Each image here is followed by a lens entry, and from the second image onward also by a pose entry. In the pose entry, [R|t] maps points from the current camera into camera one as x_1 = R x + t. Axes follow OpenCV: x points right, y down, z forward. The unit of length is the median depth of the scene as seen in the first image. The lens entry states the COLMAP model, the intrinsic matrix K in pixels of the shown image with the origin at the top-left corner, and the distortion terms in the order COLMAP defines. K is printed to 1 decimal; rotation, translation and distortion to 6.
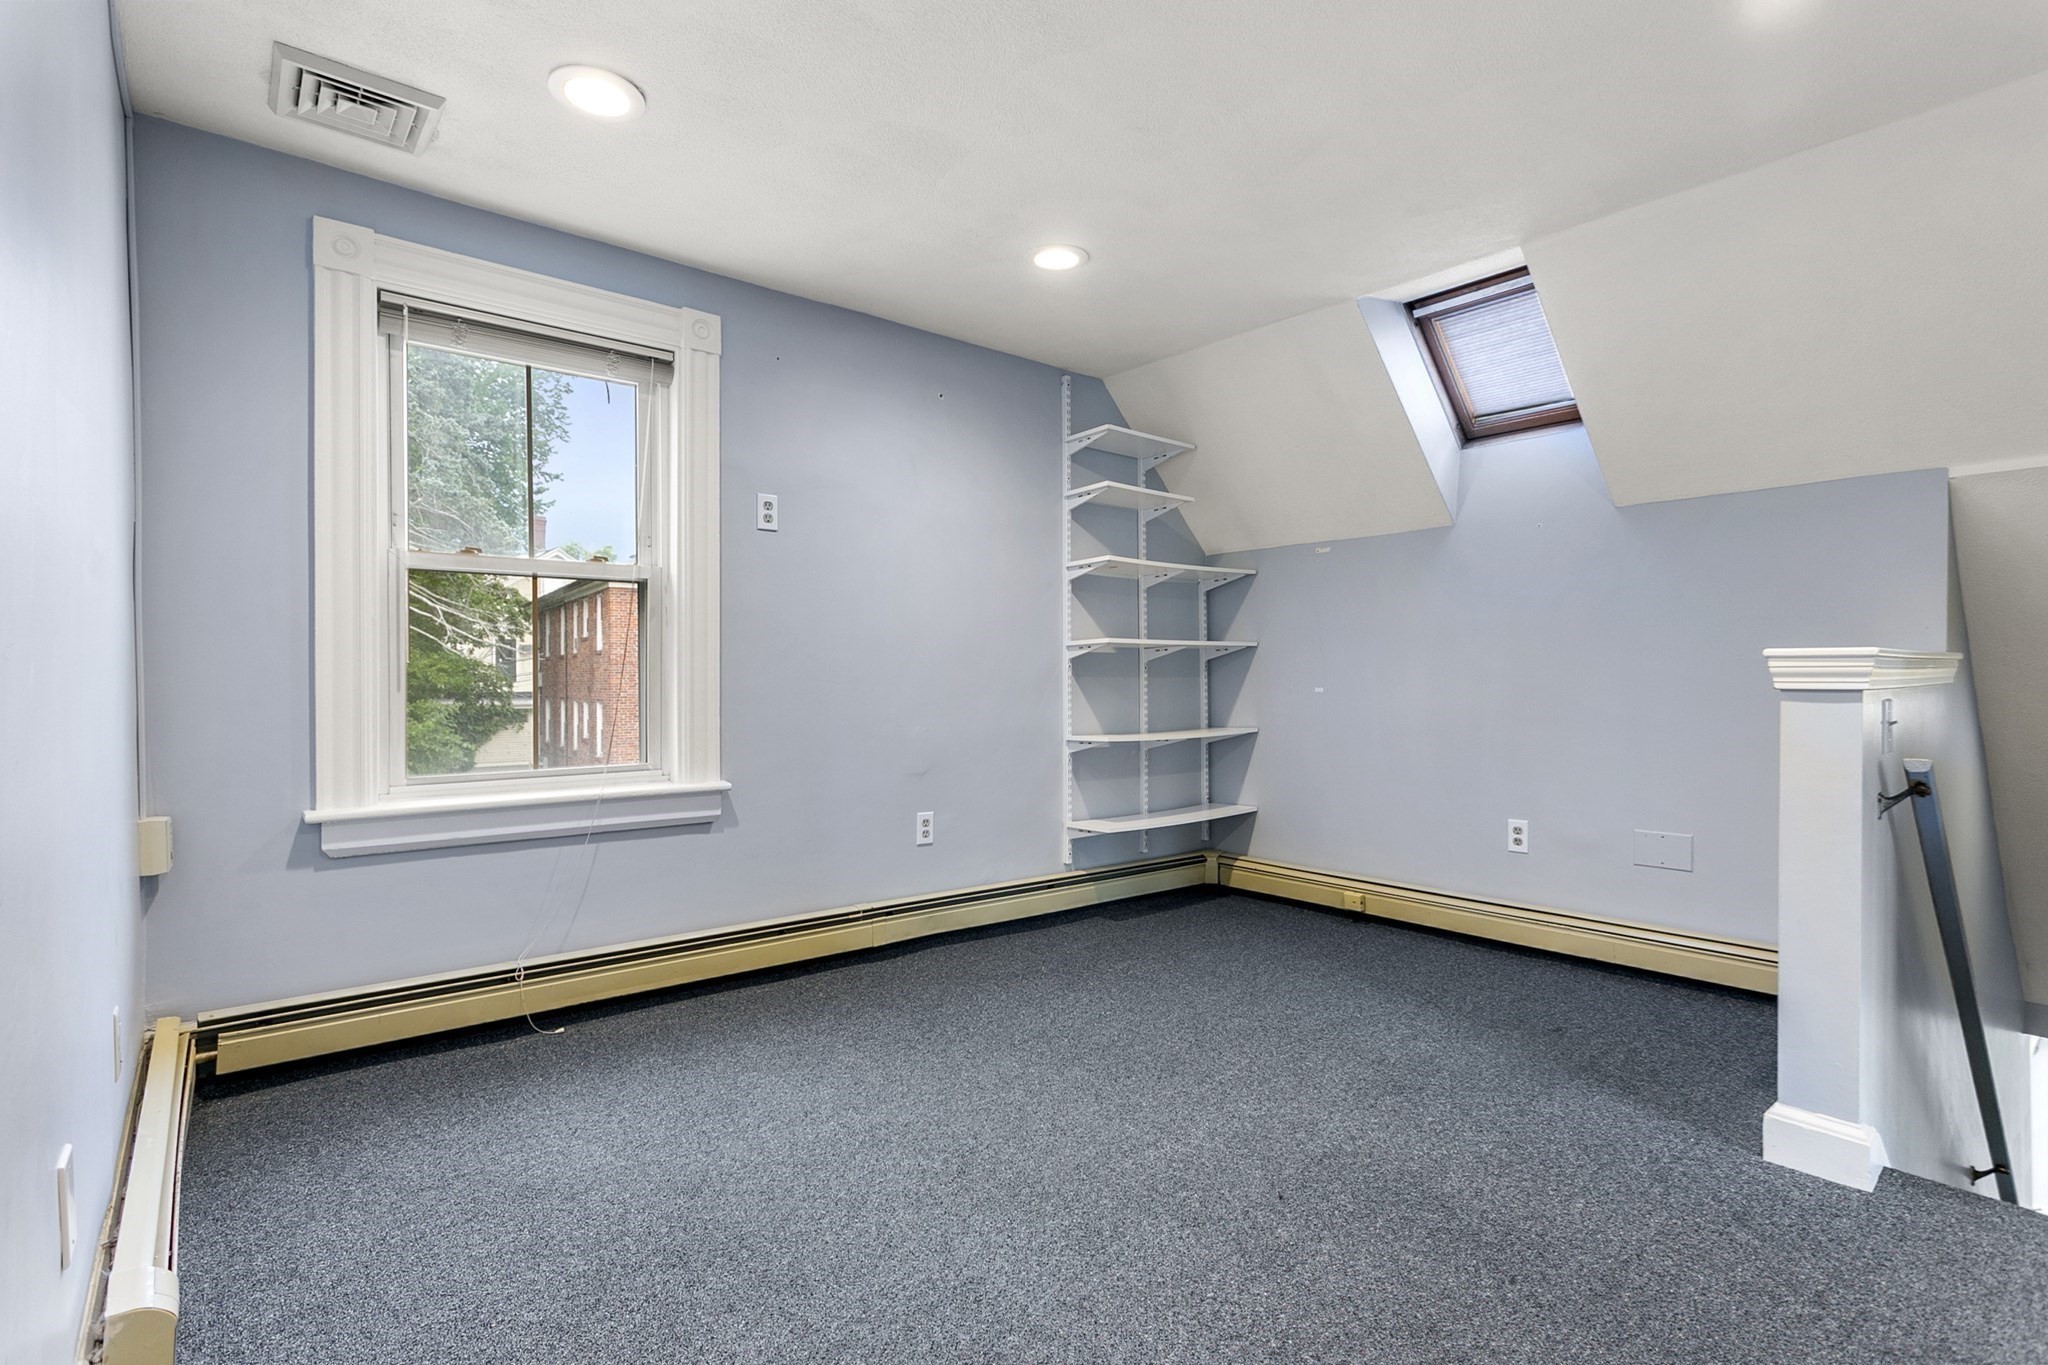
lens RADIAL K [[977.2, 0, 1016.8], [0, 977.2, 683.3], [0, 0, 1]] dist [0.003748, 0.001010]
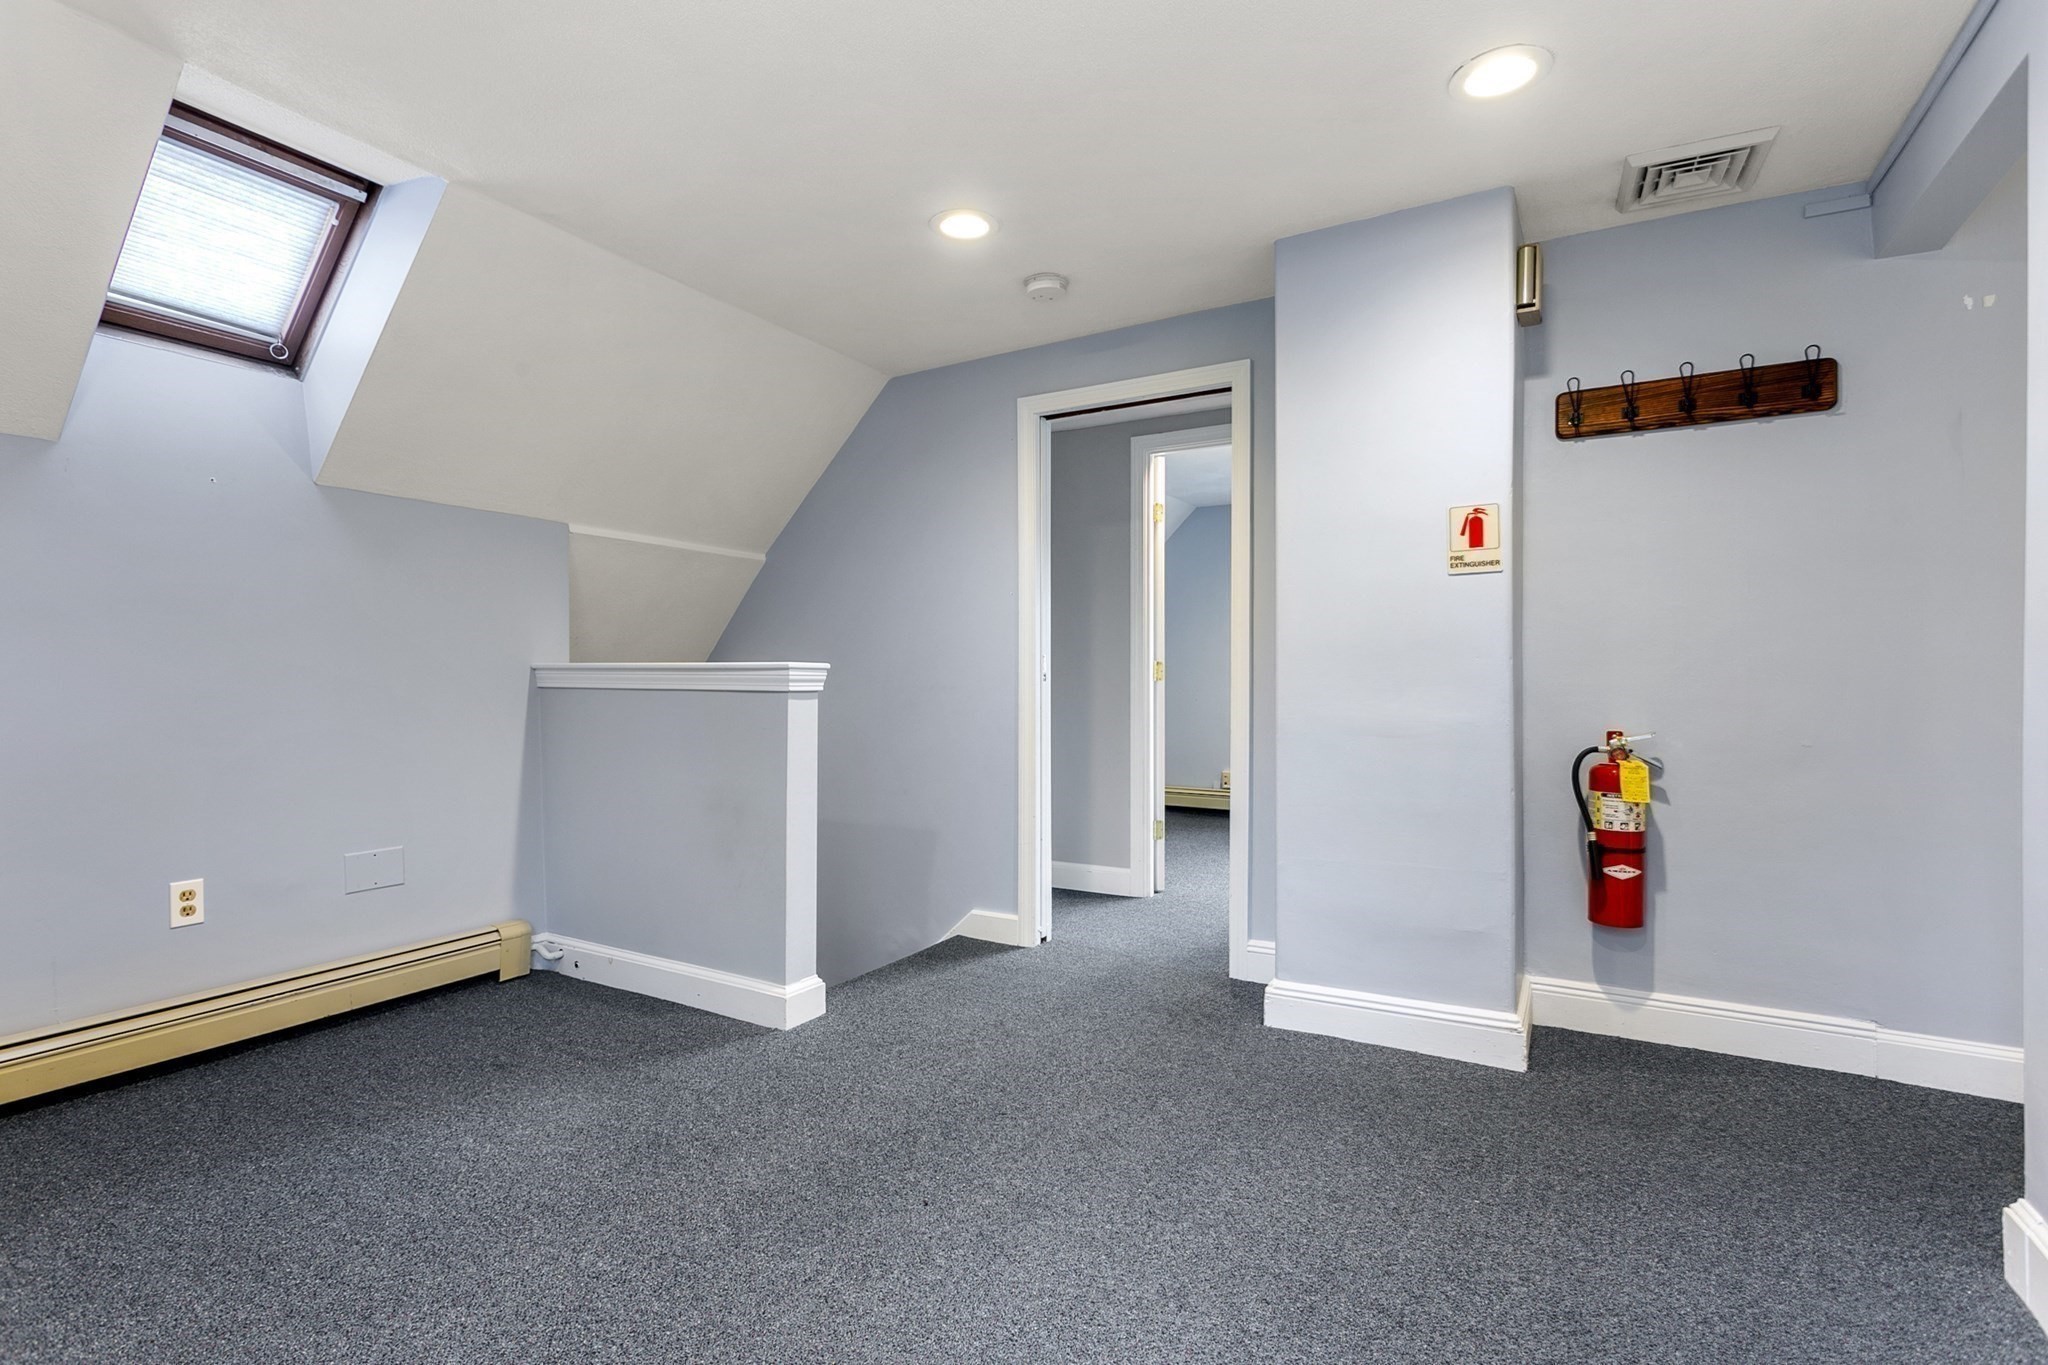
lens RADIAL K [[977.2, 0, 1016.8], [0, 977.2, 683.3], [0, 0, 1]] dist [0.003748, 0.001010]
pose [[-0.341550, -0.001539, 0.939862, -0.408566], [0.005428, 0.999979, 0.003610, -0.005743], [-0.939848, 0.006335, -0.341535, 0.728960]]
